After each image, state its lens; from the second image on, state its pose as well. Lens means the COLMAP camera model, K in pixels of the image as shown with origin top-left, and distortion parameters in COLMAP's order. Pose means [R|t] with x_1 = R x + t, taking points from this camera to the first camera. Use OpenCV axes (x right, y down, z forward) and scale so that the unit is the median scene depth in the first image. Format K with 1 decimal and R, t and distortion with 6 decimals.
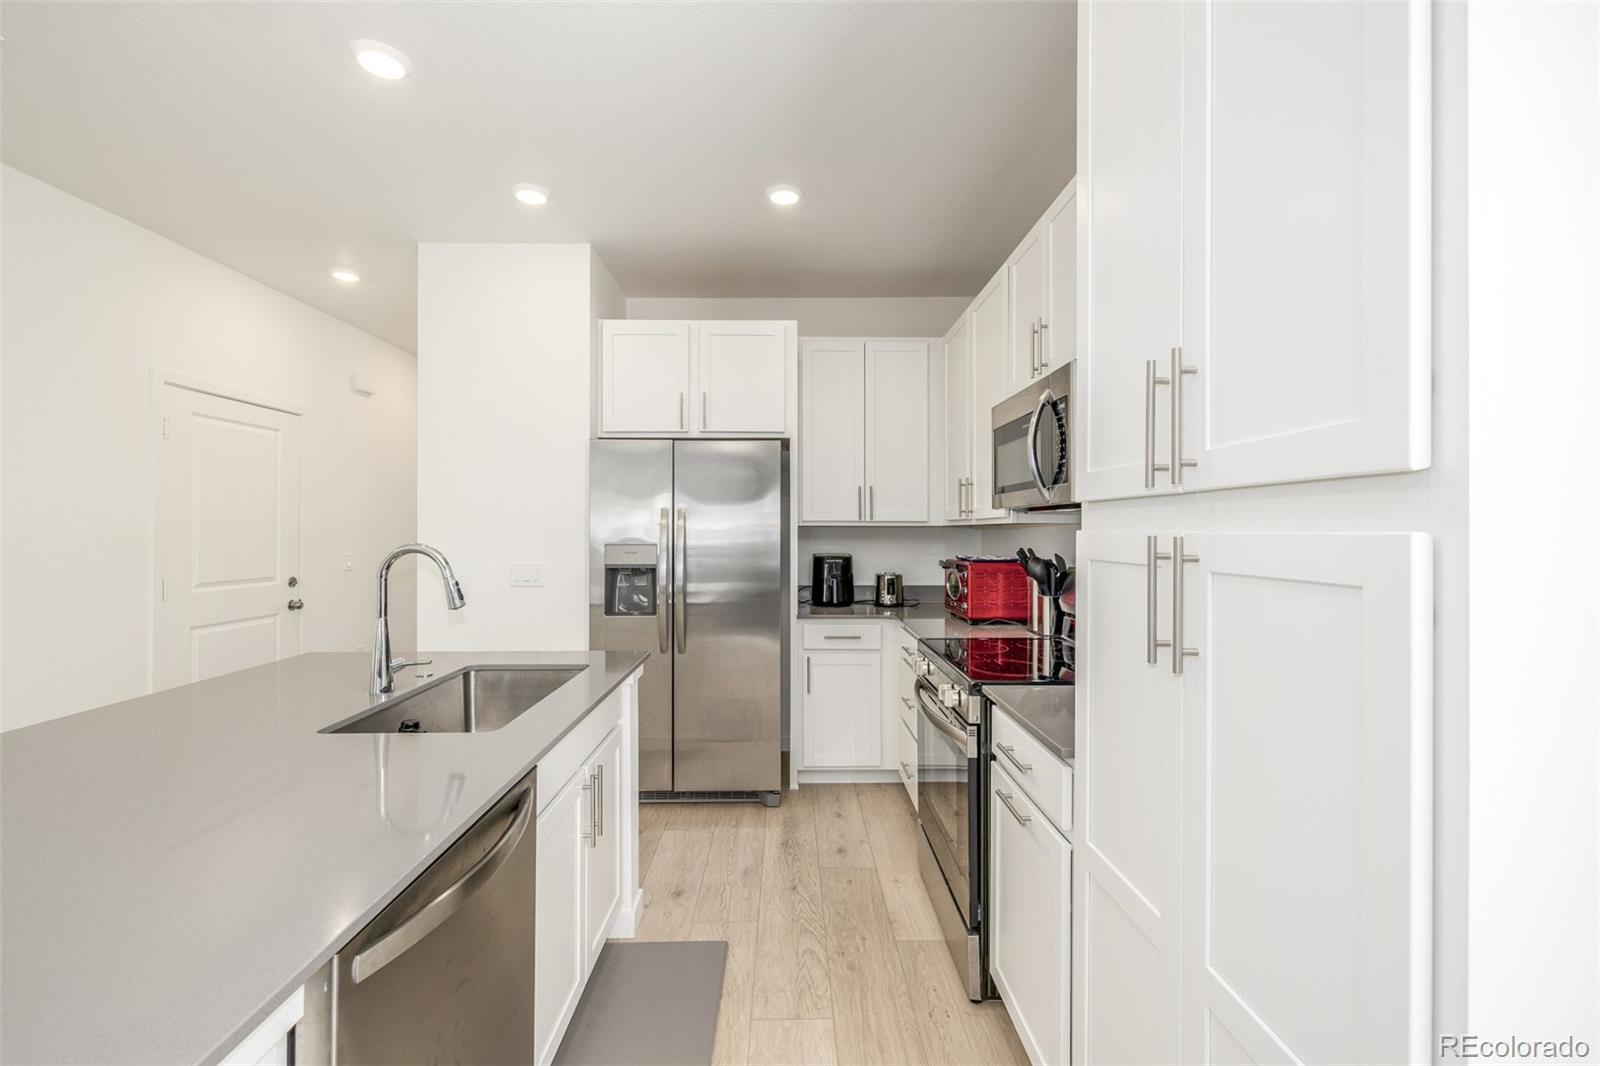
lens RADIAL K [[671.8, 0, 805.0], [0, 671.8, 536.3], [0, 0, 1]] dist [0.005779, -0.000832]
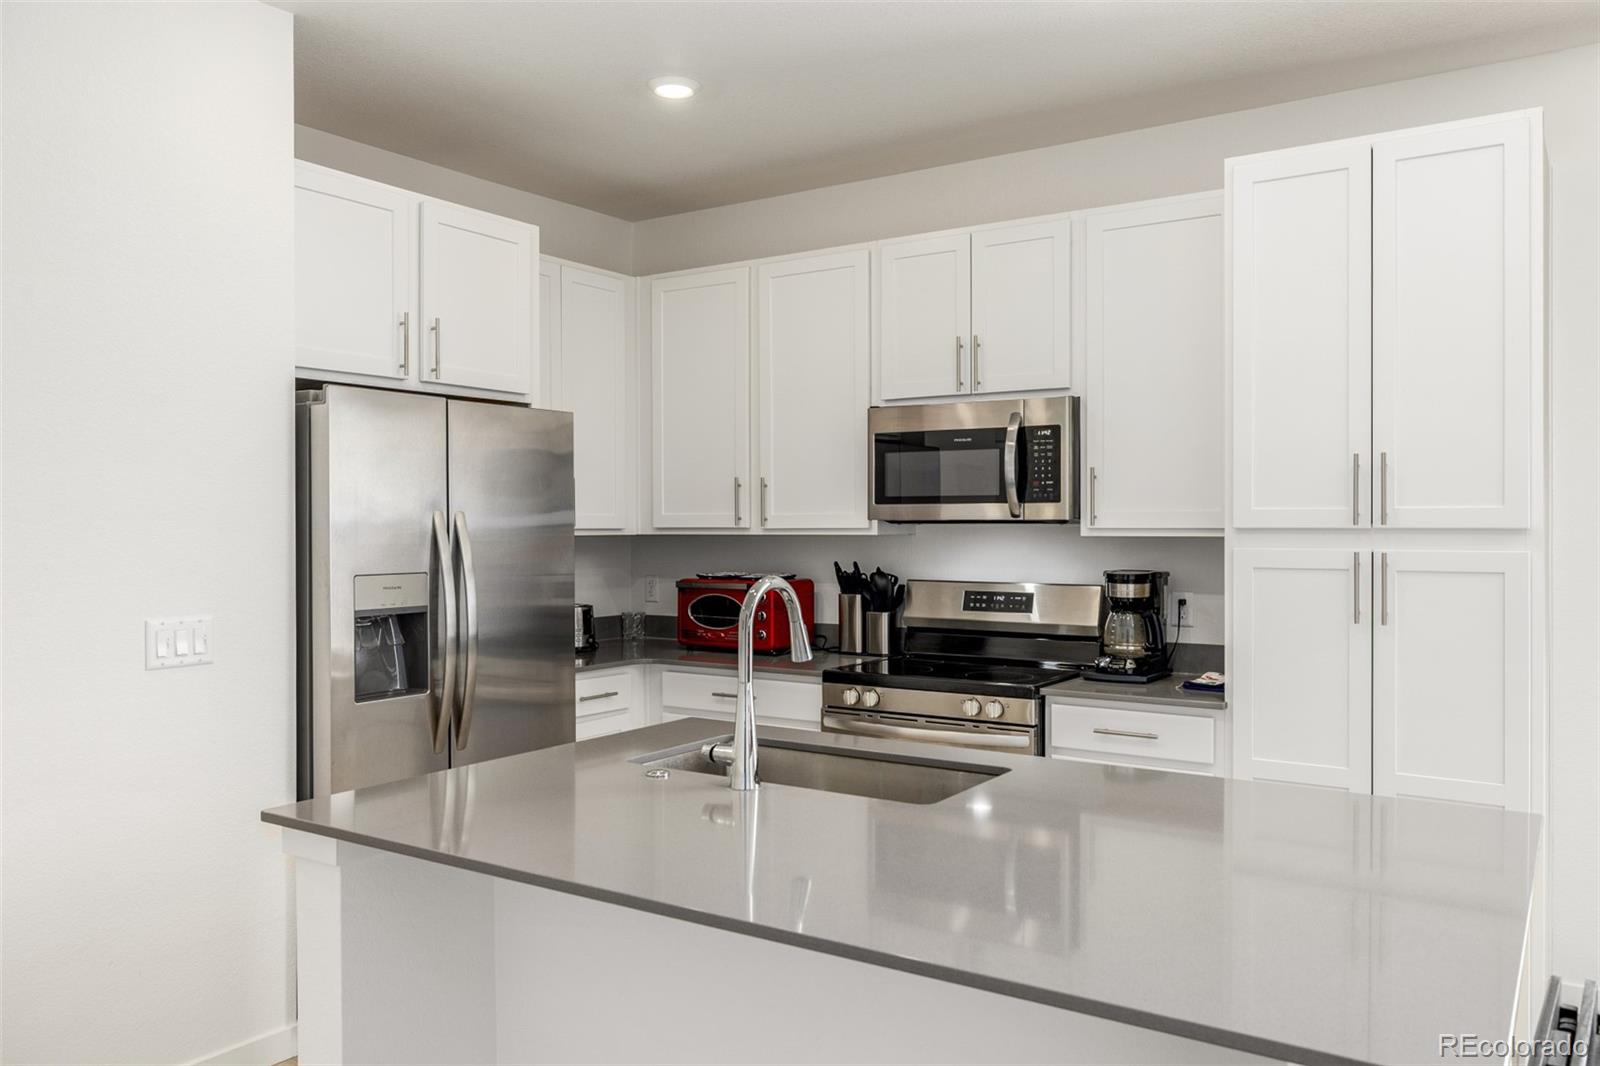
lens RADIAL K [[1179.5, 0, 807.7], [0, 1179.5, 532.6], [0, 0, 1]] dist [-0.005402, -0.006872]
pose [[0.573467, -0.007947, 0.819190, -0.855822], [0.009130, 0.999953, 0.003309, -0.023017], [-0.819178, 0.005582, 0.573513, 0.125306]]
